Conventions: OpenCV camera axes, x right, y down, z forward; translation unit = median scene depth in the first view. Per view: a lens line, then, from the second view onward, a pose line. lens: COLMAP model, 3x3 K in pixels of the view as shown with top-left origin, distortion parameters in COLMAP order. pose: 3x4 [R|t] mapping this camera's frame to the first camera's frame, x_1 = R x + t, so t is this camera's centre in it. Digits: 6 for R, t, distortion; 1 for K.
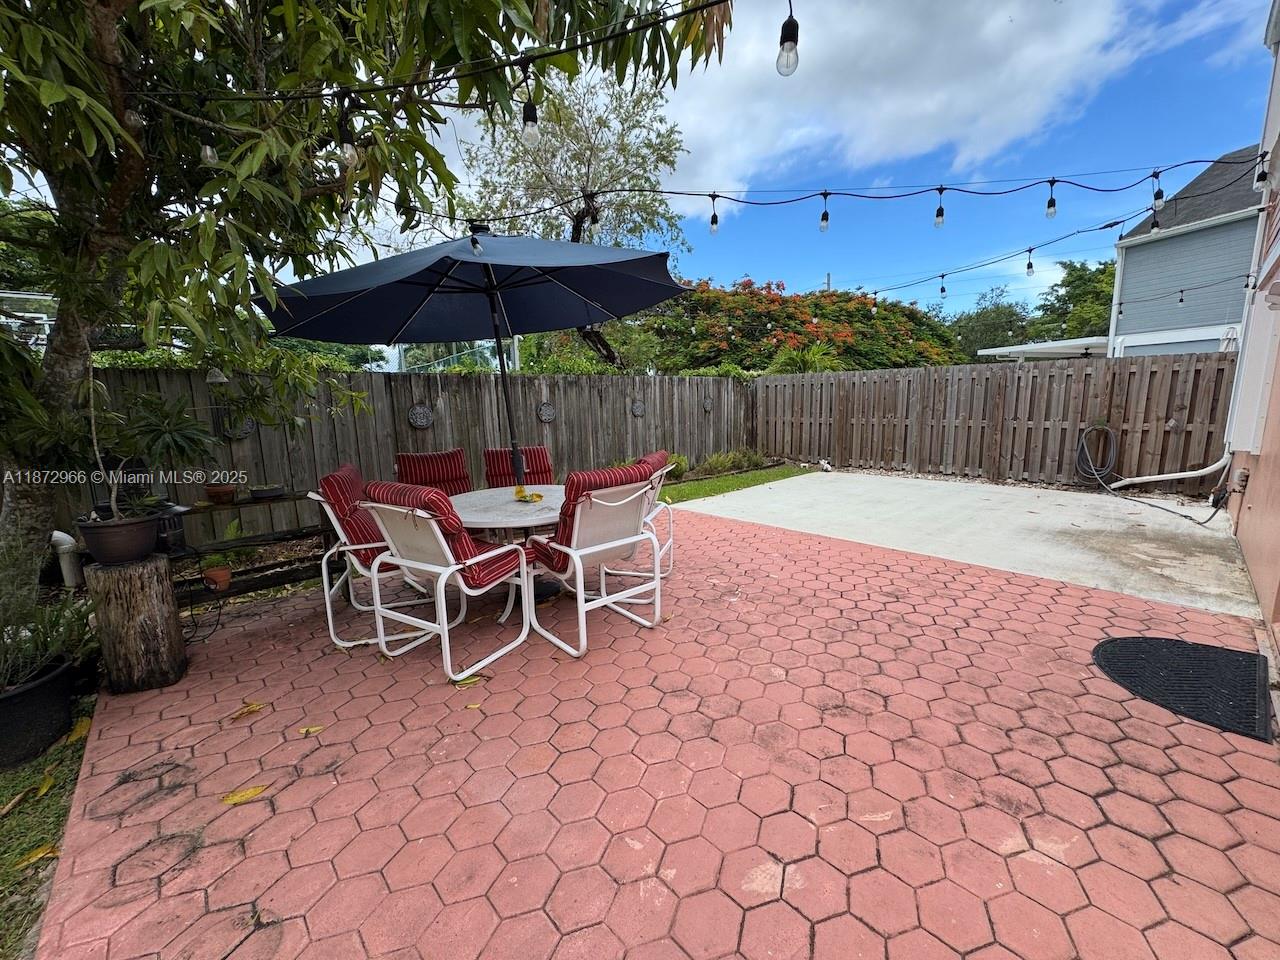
lens RADIAL K [[510.9, 0, 640.1], [0, 510.9, 481.4], [0, 0, 1]] dist [-0.002825, 0.000545]
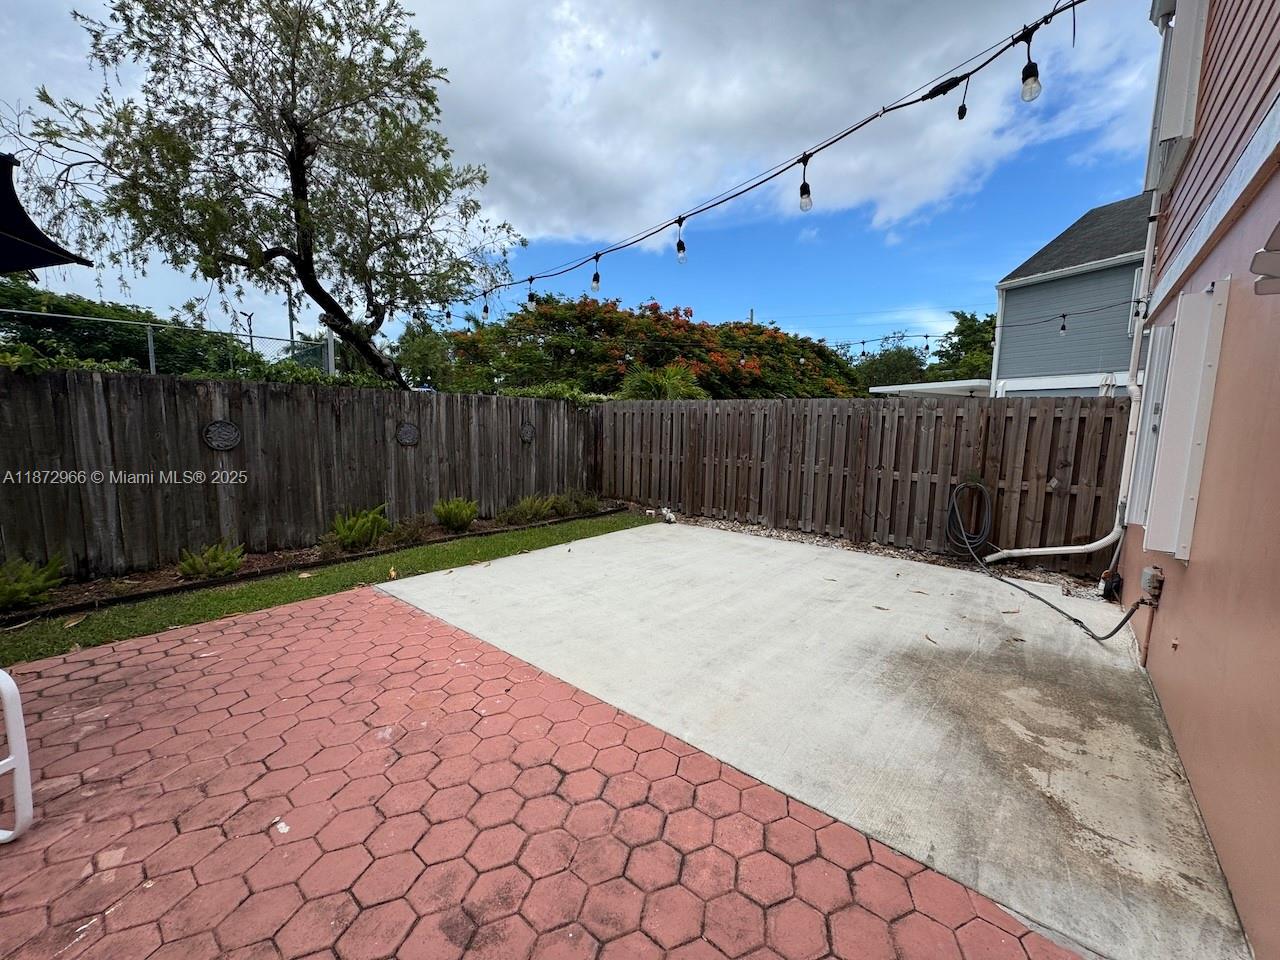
lens RADIAL K [[510.9, 0, 639.9], [0, 510.9, 481.0], [0, 0, 1]] dist [-0.002825, 0.000545]
pose [[0.991028, 0.030750, 0.130073, 0.245689], [-0.024587, 0.998510, -0.048719, -0.051138], [-0.131377, 0.045084, 0.990307, 0.243013]]
